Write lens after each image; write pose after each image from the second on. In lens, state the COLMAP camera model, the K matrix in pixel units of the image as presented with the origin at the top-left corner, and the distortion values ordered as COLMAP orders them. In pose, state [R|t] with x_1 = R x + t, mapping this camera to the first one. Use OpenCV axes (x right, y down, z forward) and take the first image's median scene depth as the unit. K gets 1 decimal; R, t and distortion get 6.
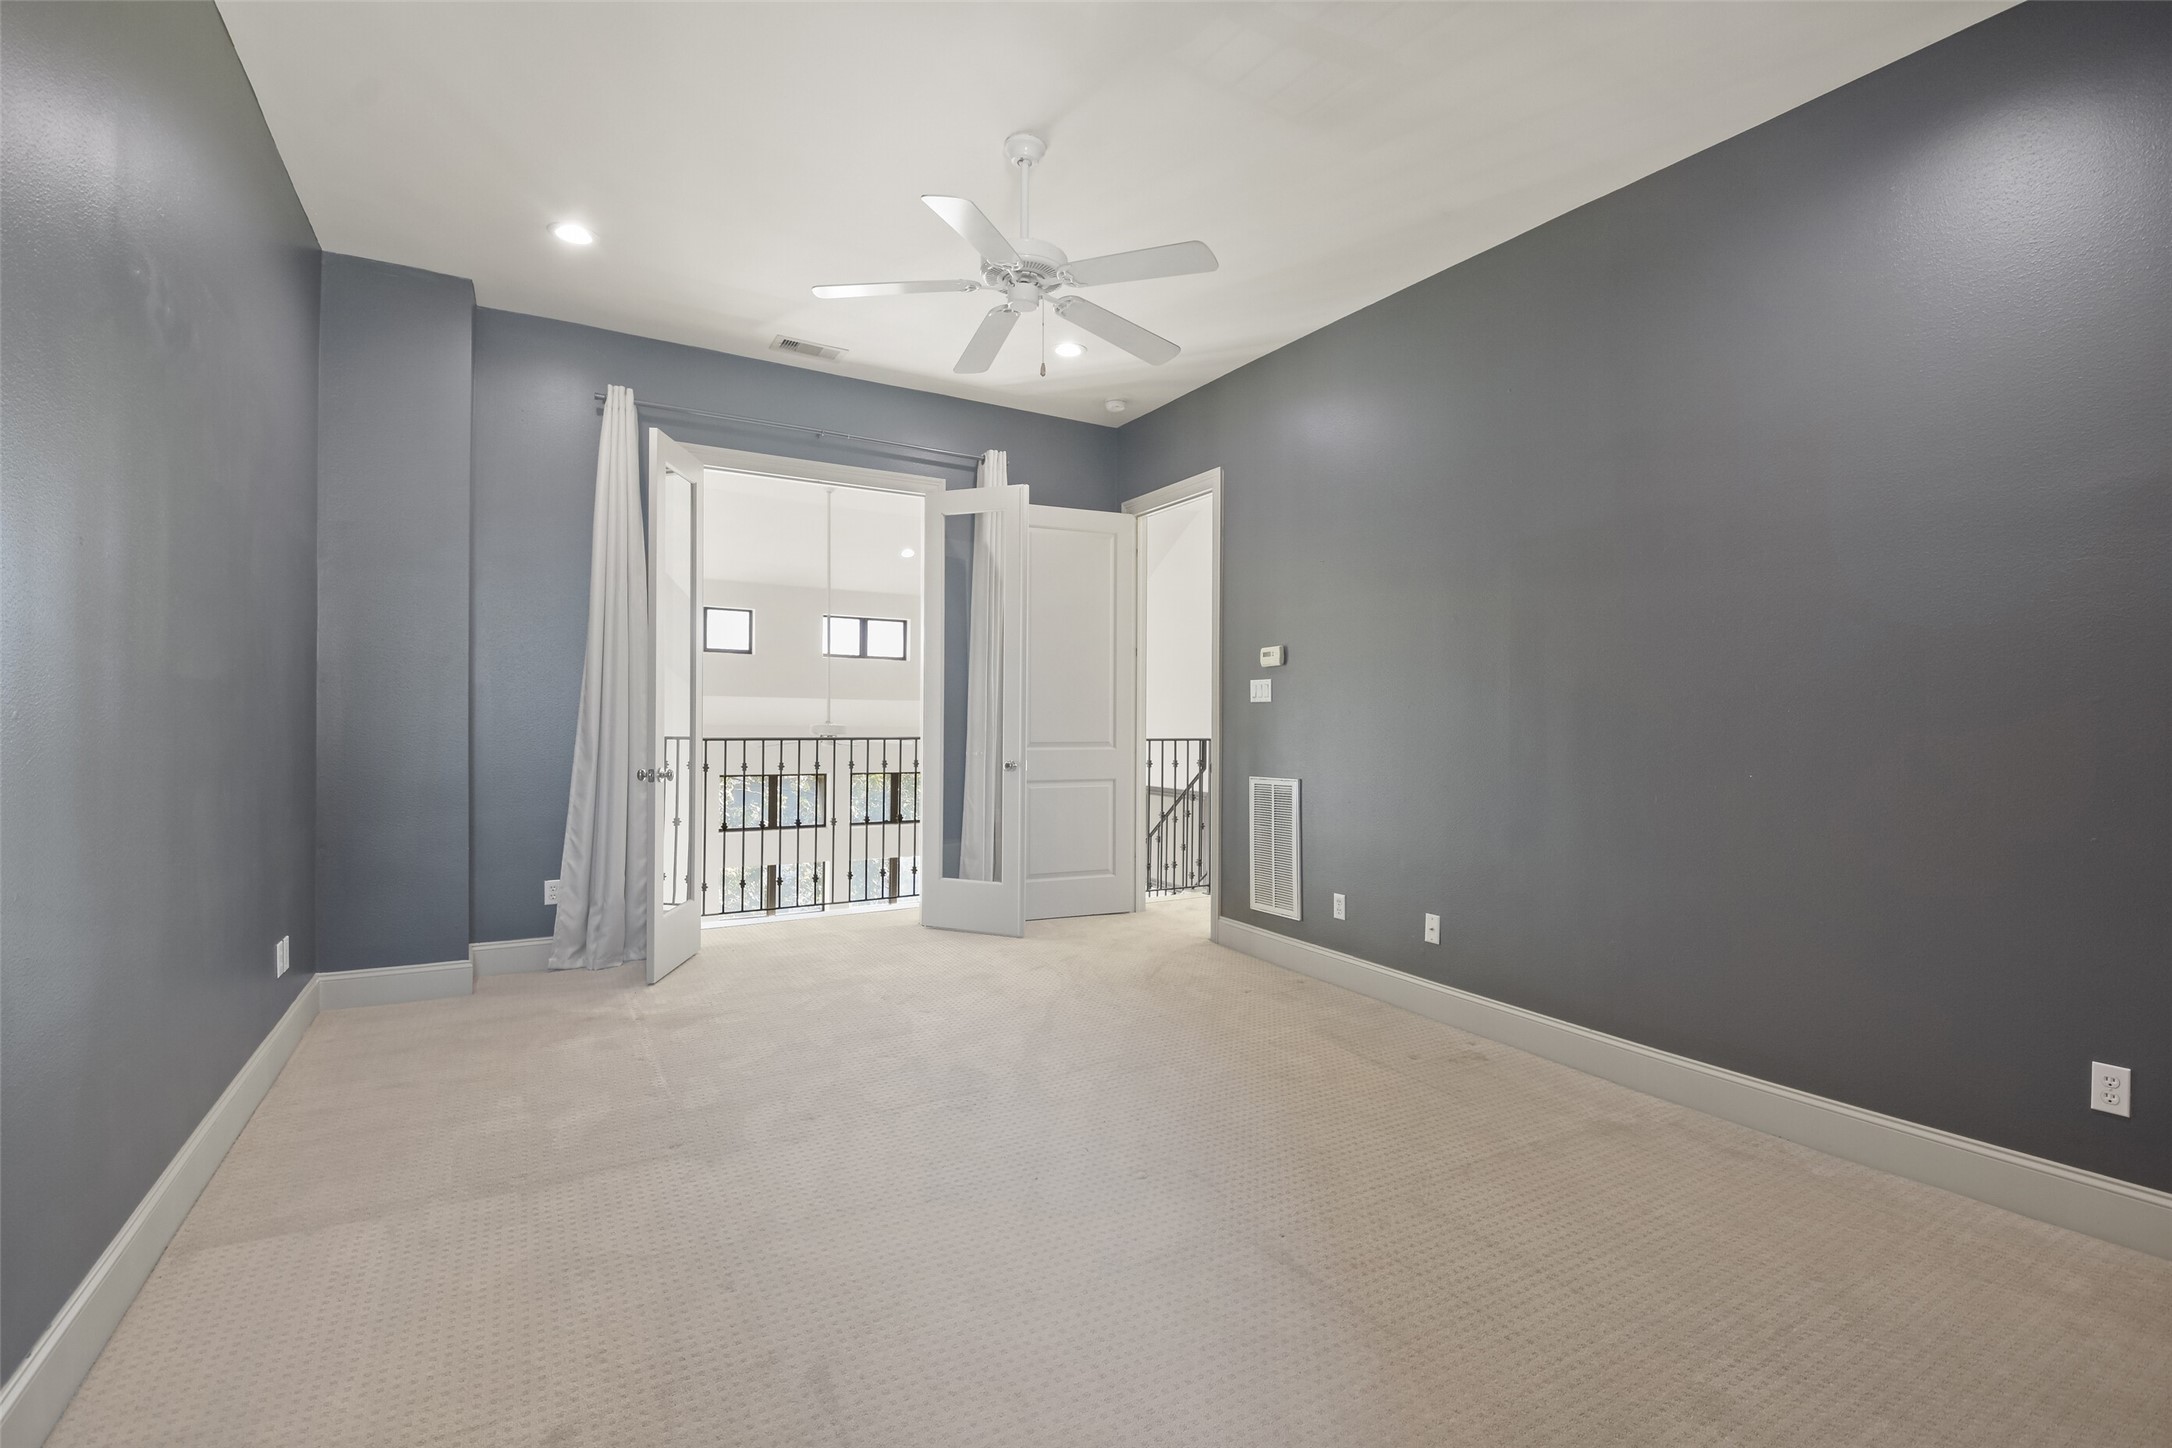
lens RADIAL K [[960.4, 0, 1099.0], [0, 960.4, 701.3], [0, 0, 1]] dist [0.015971, 0.000076]
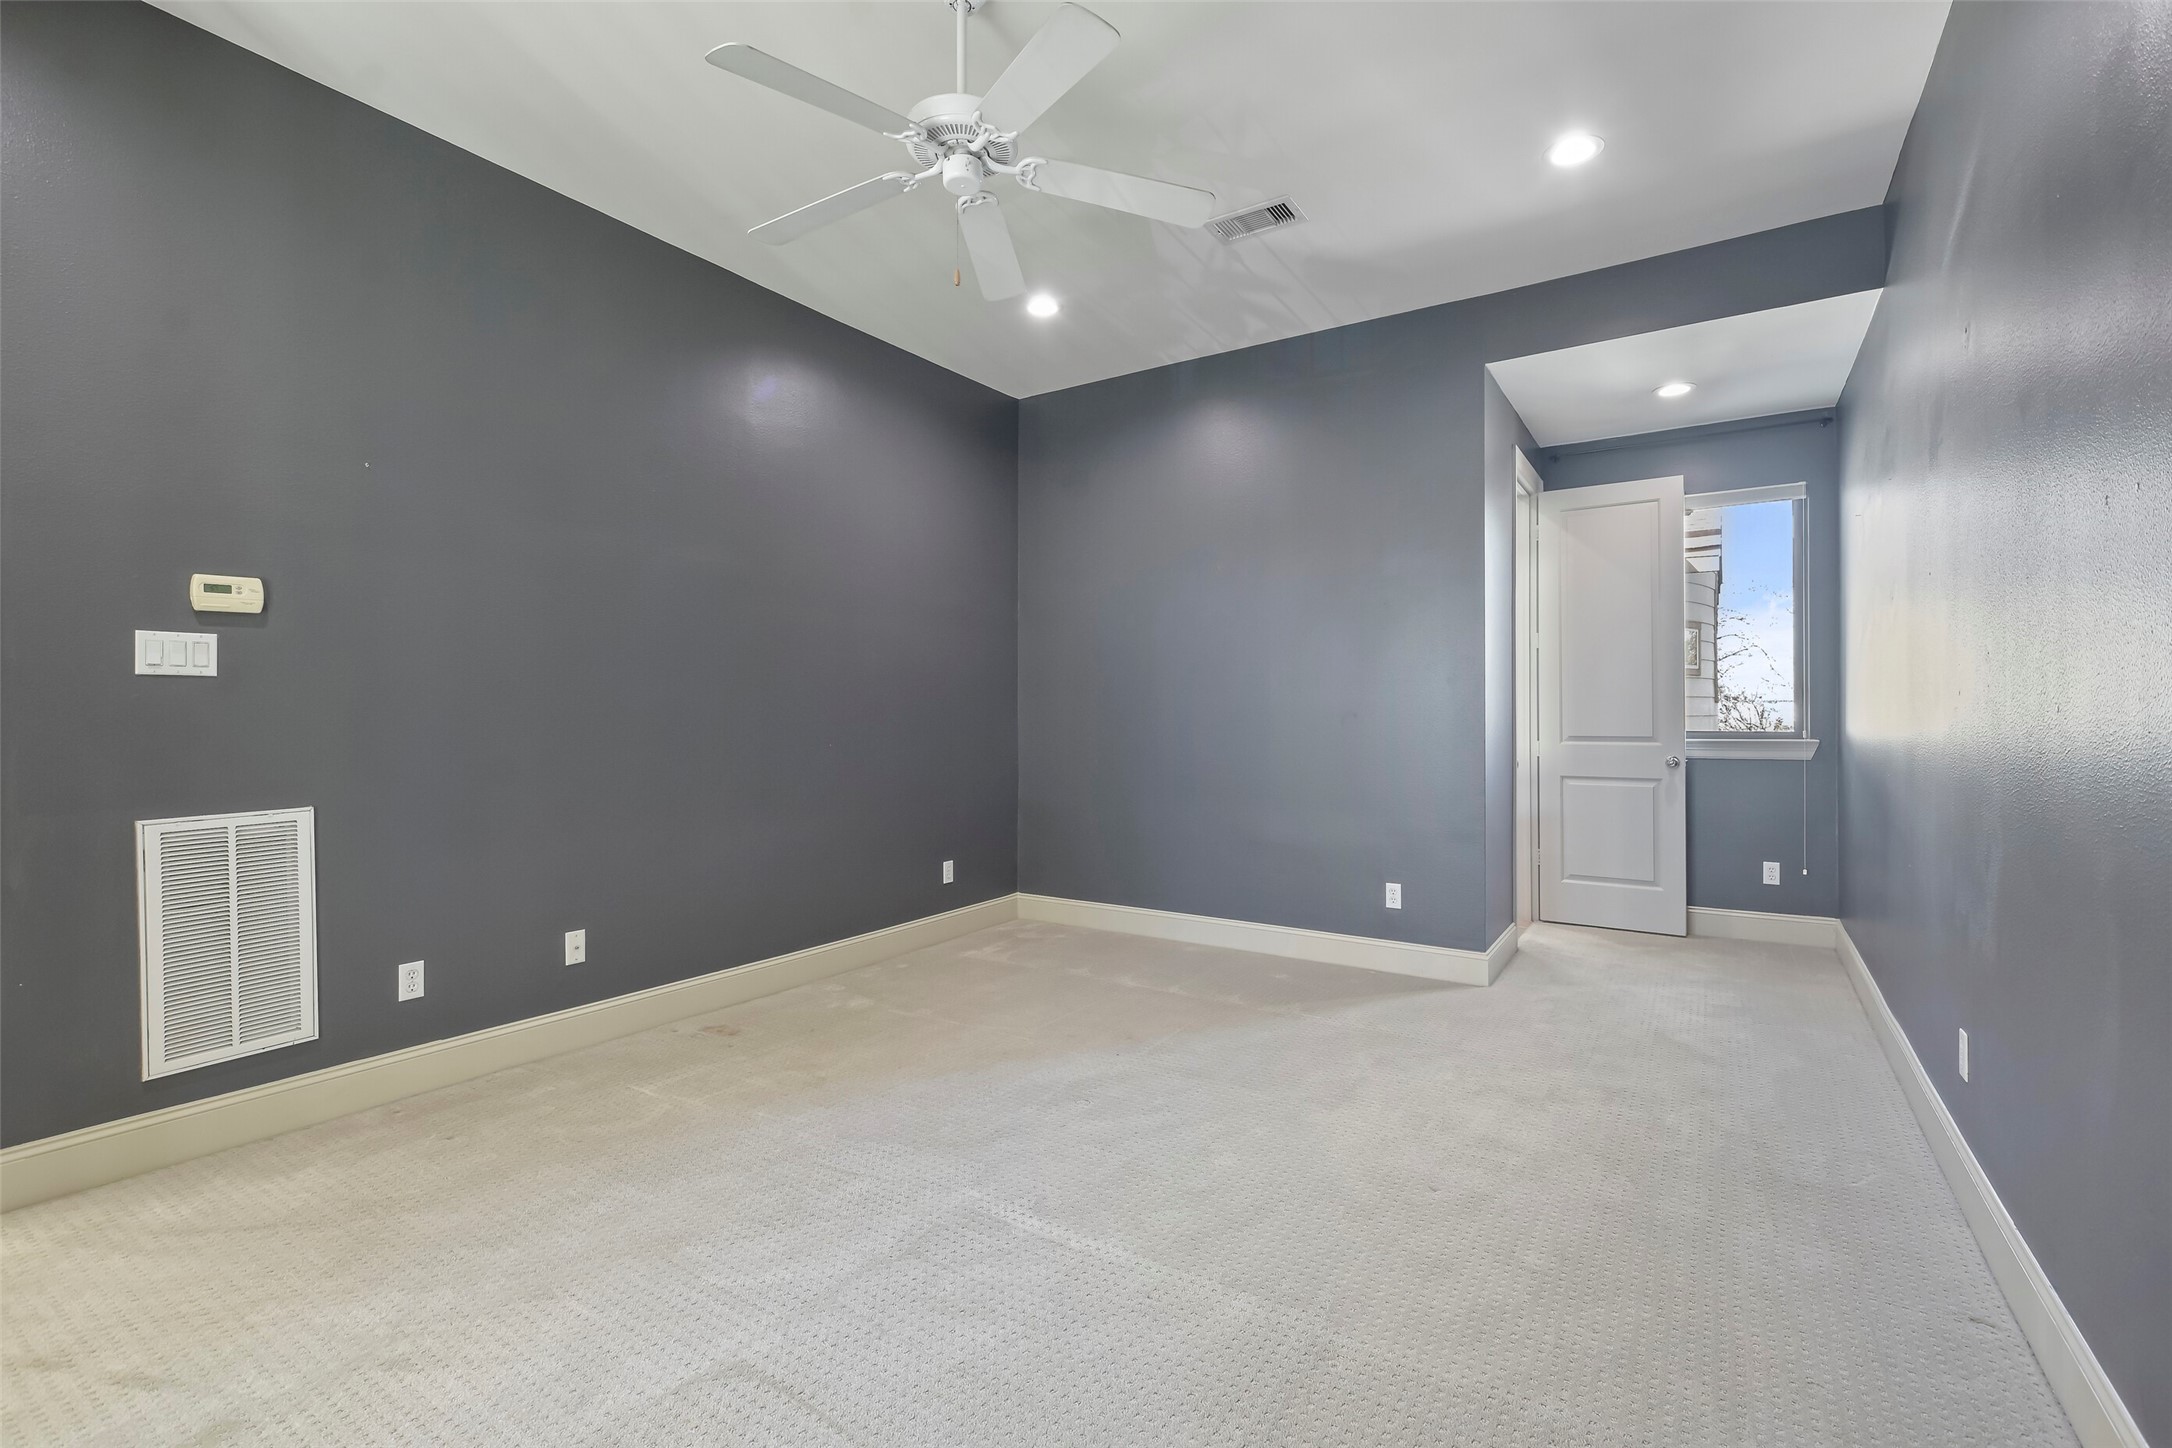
lens RADIAL K [[961.1, 0, 1086.4], [0, 961.1, 711.1], [0, 0, 1]] dist [0.004290, 0.000044]
pose [[-0.423251, -0.009474, 0.905963, -0.531803], [-0.024815, 0.999691, -0.001139, 0.008998], [-0.905673, -0.022964, -0.423355, 0.792319]]
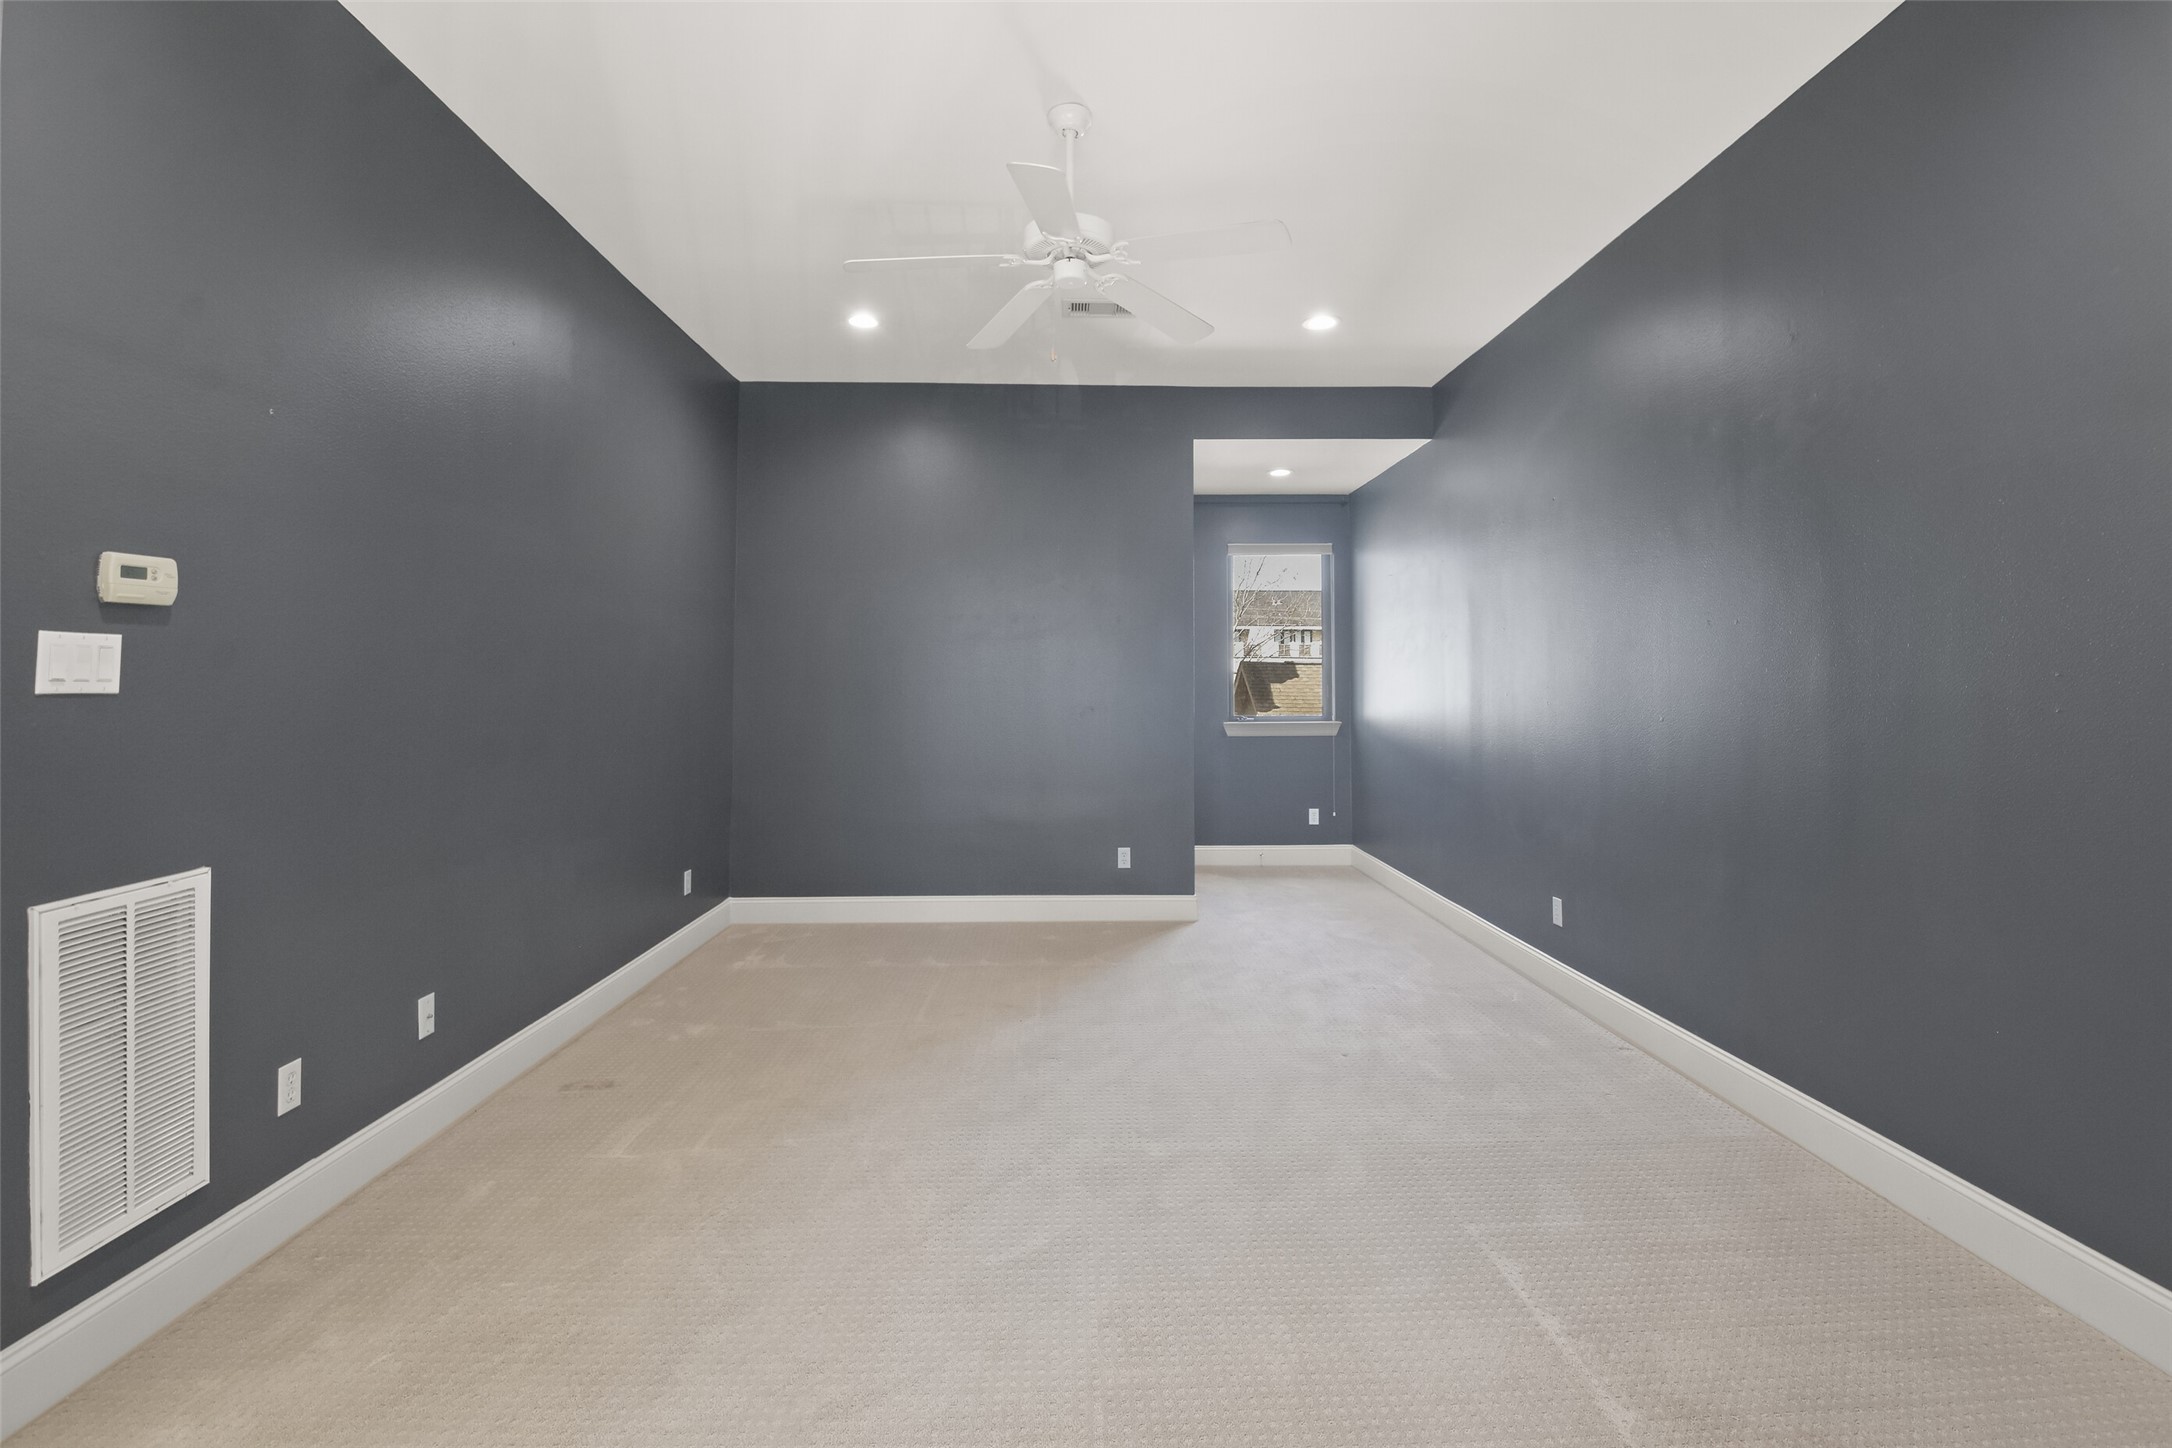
lens RADIAL K [[970.9, 0, 1088.9], [0, 970.9, 654.0], [0, 0, 1]] dist [0.001854, -0.009202]
pose [[-0.850669, 0.011781, 0.525570, -0.365244], [-0.015989, 0.998707, -0.048266, -0.002779], [-0.525459, -0.049461, -0.849380, 1.137806]]
